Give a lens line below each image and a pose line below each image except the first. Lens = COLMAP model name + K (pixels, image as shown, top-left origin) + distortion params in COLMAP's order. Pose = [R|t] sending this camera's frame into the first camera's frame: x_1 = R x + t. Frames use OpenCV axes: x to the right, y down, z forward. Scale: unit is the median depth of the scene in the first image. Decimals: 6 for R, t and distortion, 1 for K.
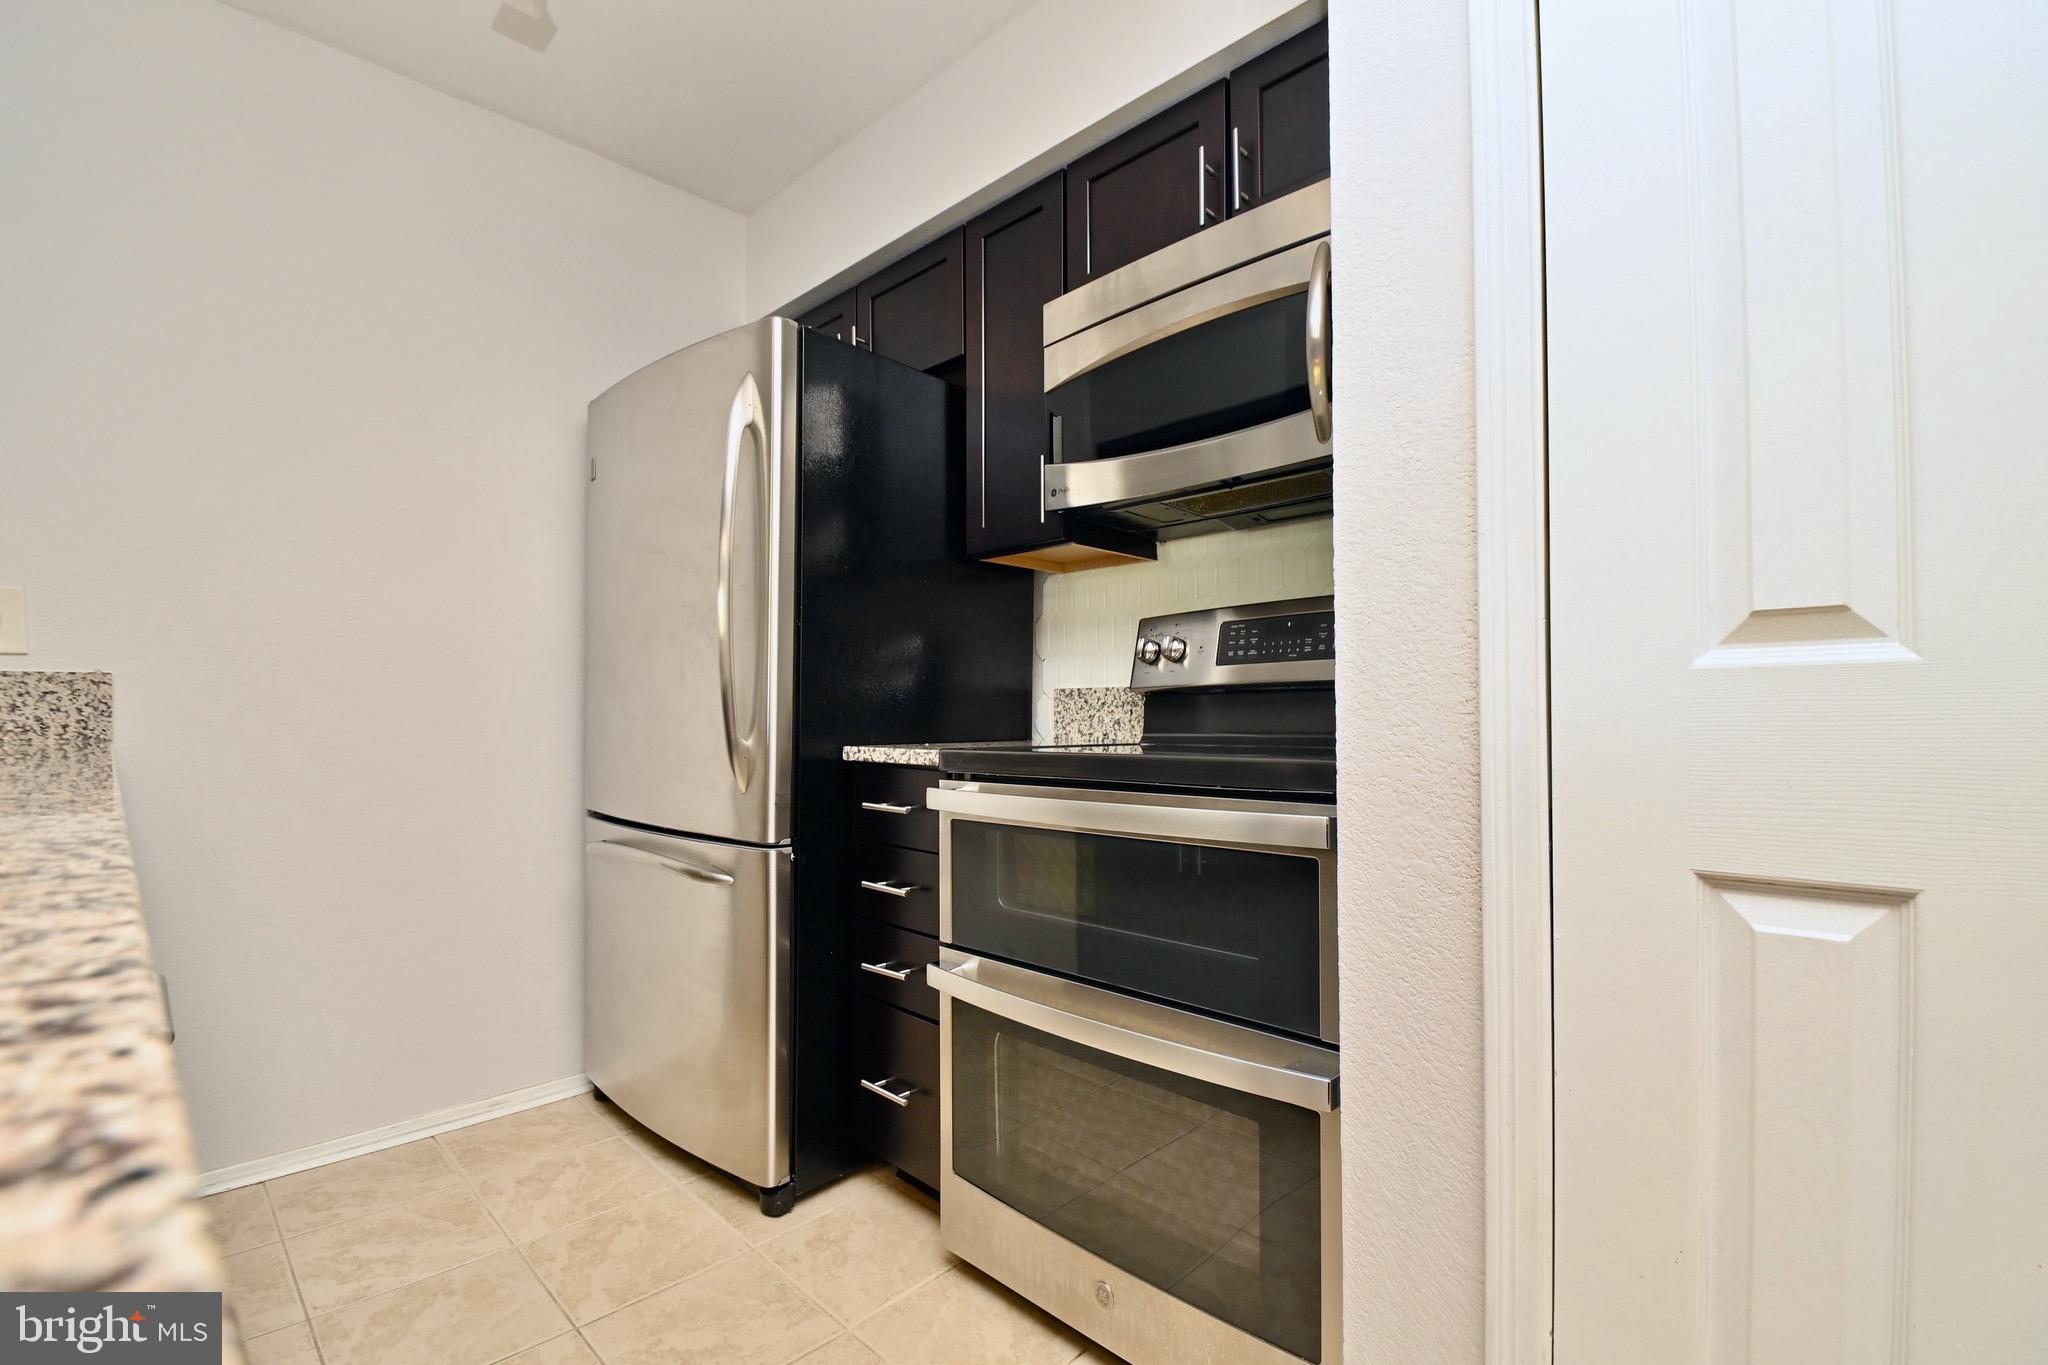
lens RADIAL K [[901.6, 0, 1041.3], [0, 901.6, 711.7], [0, 0, 1]] dist [0.003074, -0.014936]
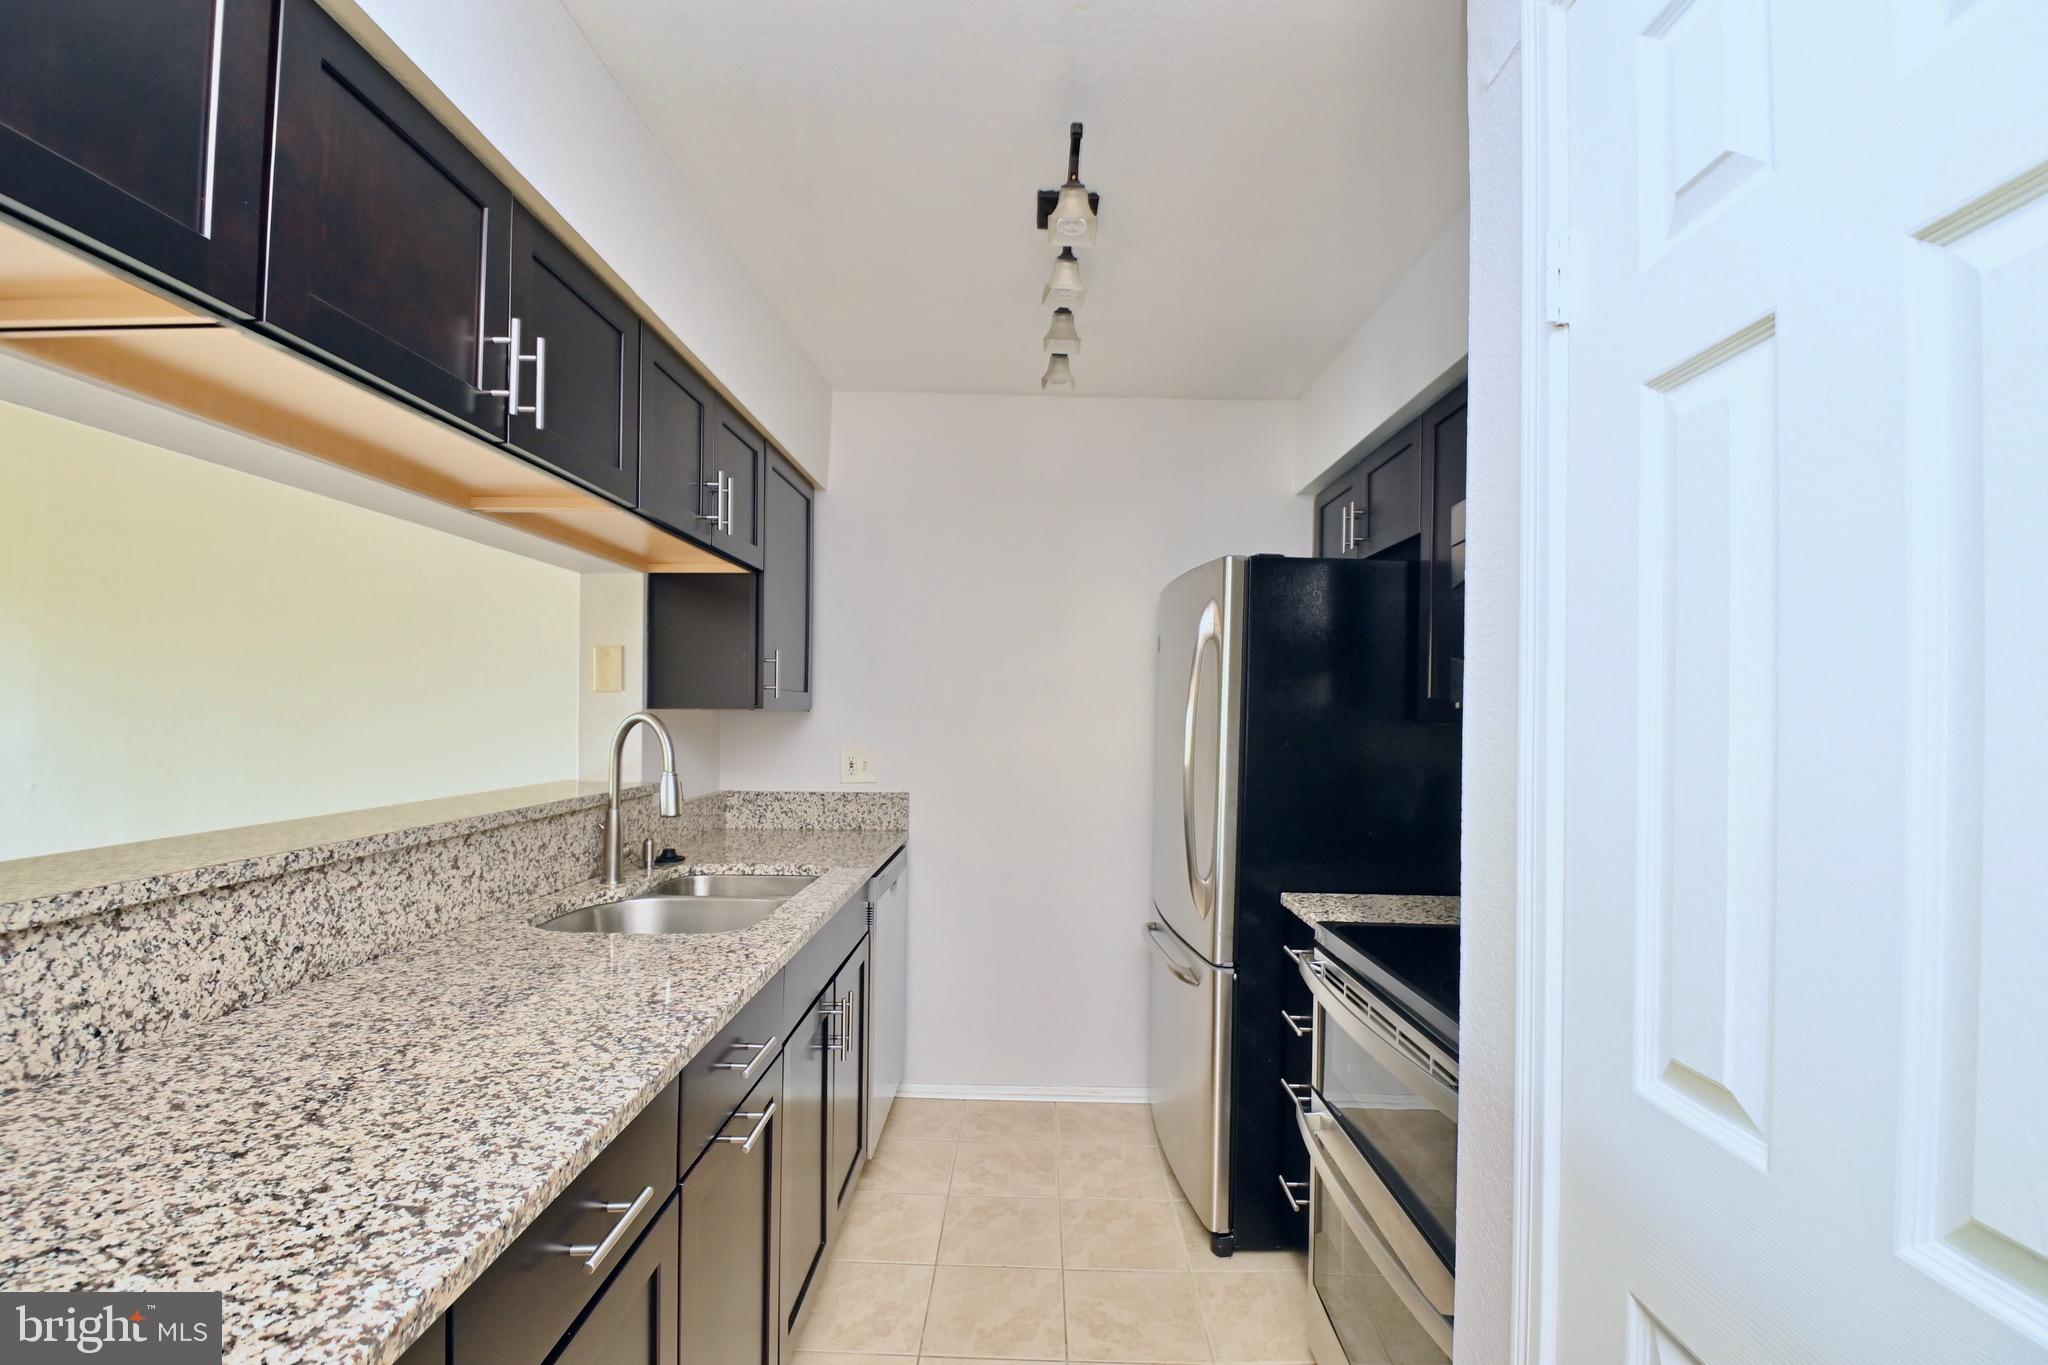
lens RADIAL K [[901.6, 0, 1041.3], [0, 901.6, 711.7], [0, 0, 1]] dist [0.003074, -0.014936]
pose [[0.688348, 0.012893, -0.725266, 0.438866], [-0.015700, 0.999873, 0.002875, -0.205422], [0.725211, 0.009408, 0.688463, -0.064088]]
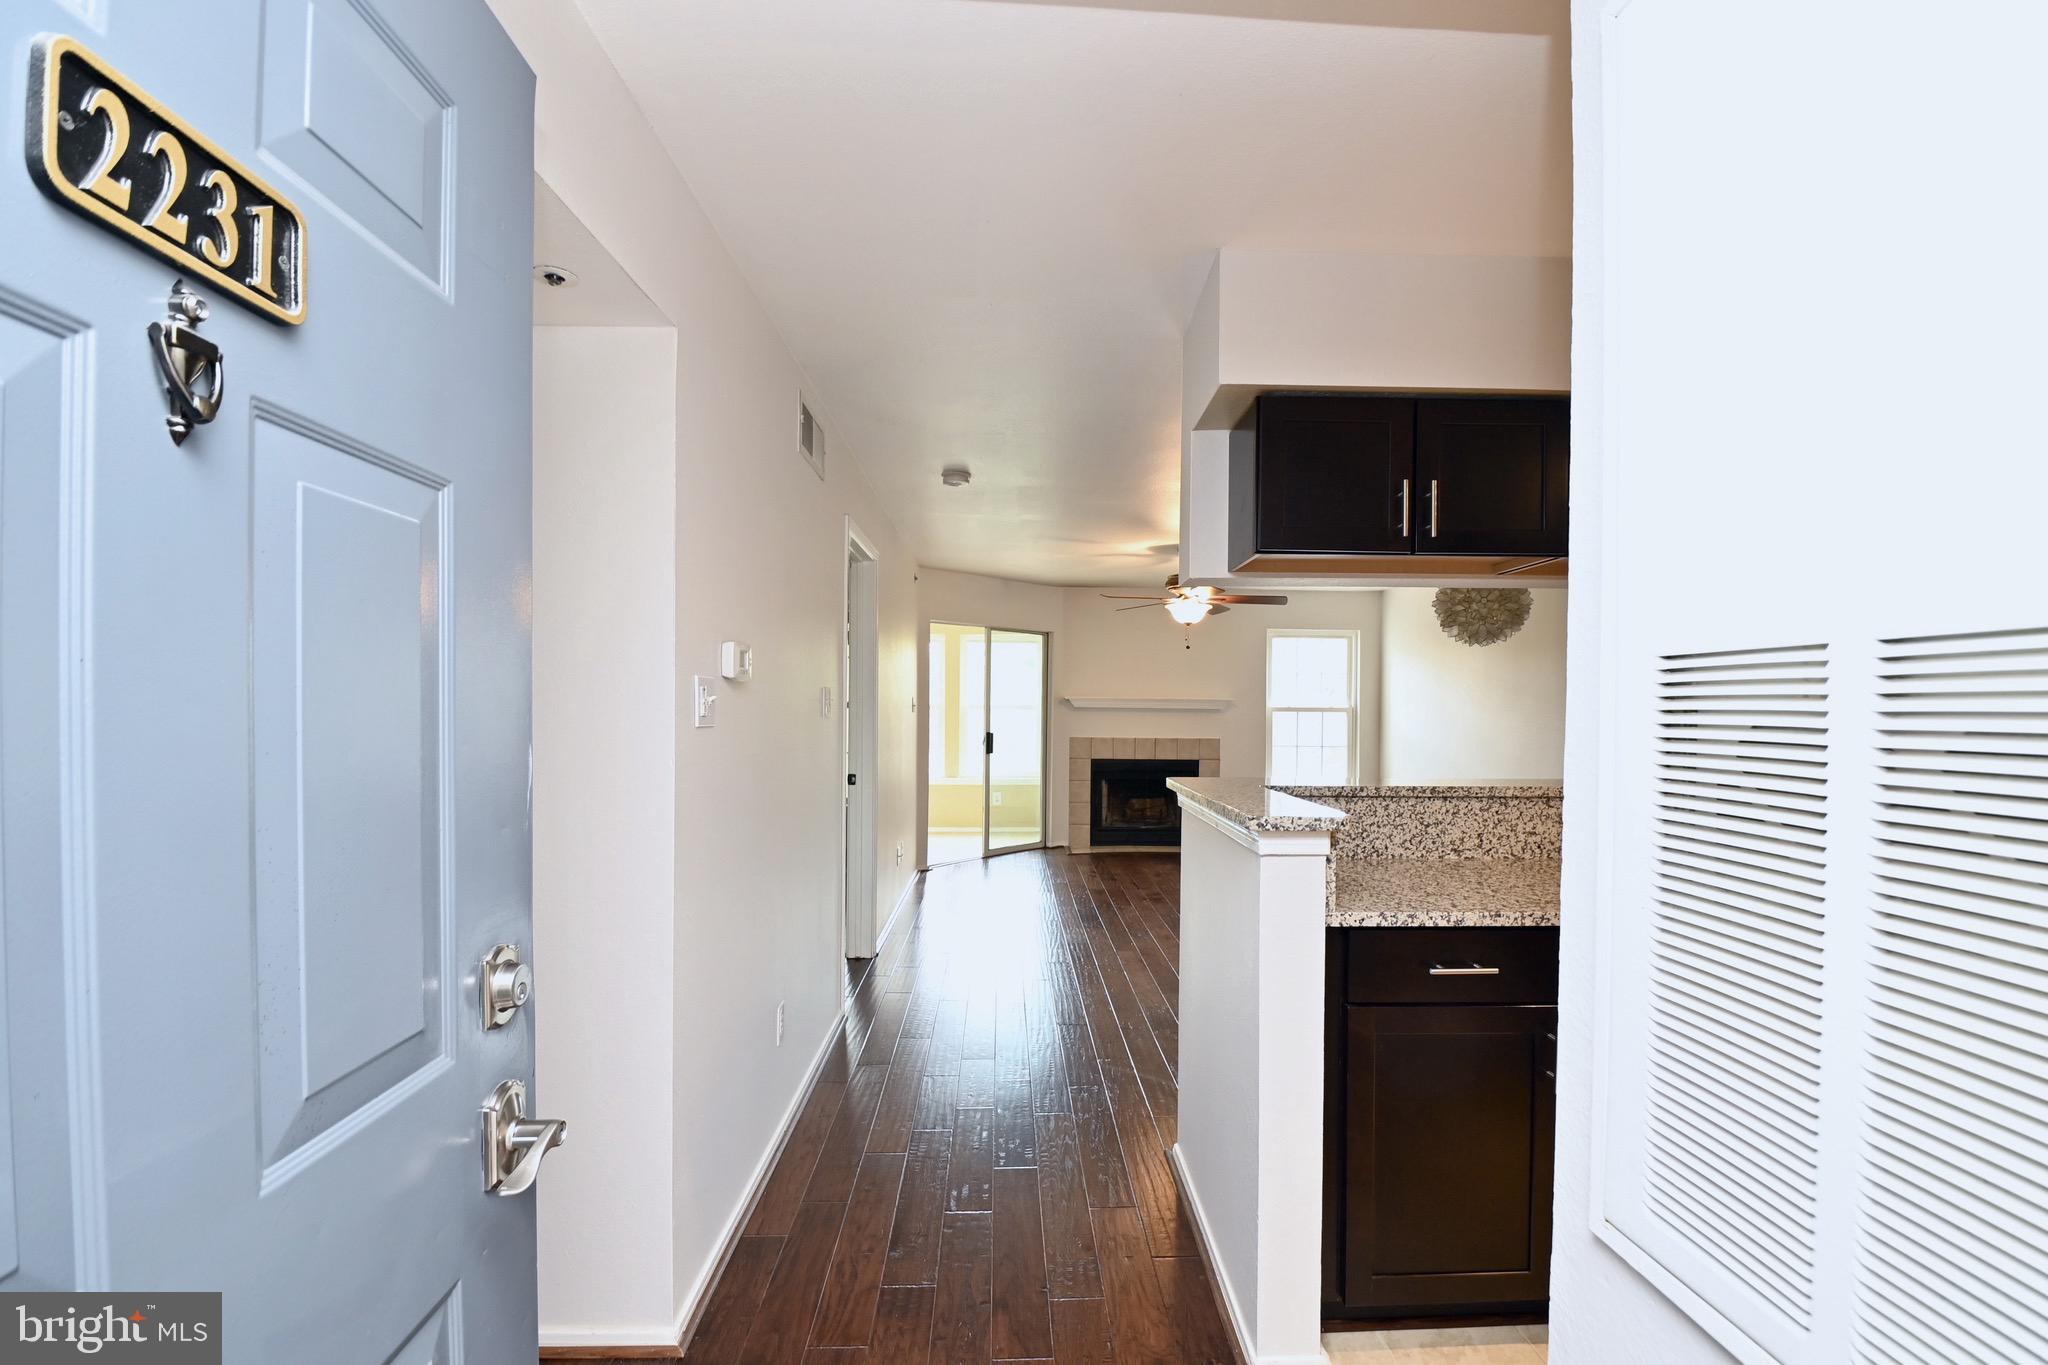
lens RADIAL K [[901.6, 0, 1041.3], [0, 901.6, 711.7], [0, 0, 1]] dist [0.003074, -0.014936]
pose [[-0.695576, 0.001049, -0.718452, 1.157316], [-0.004221, 0.999976, 0.005546, -0.203078], [0.718441, 0.006891, -0.695554, 0.304415]]
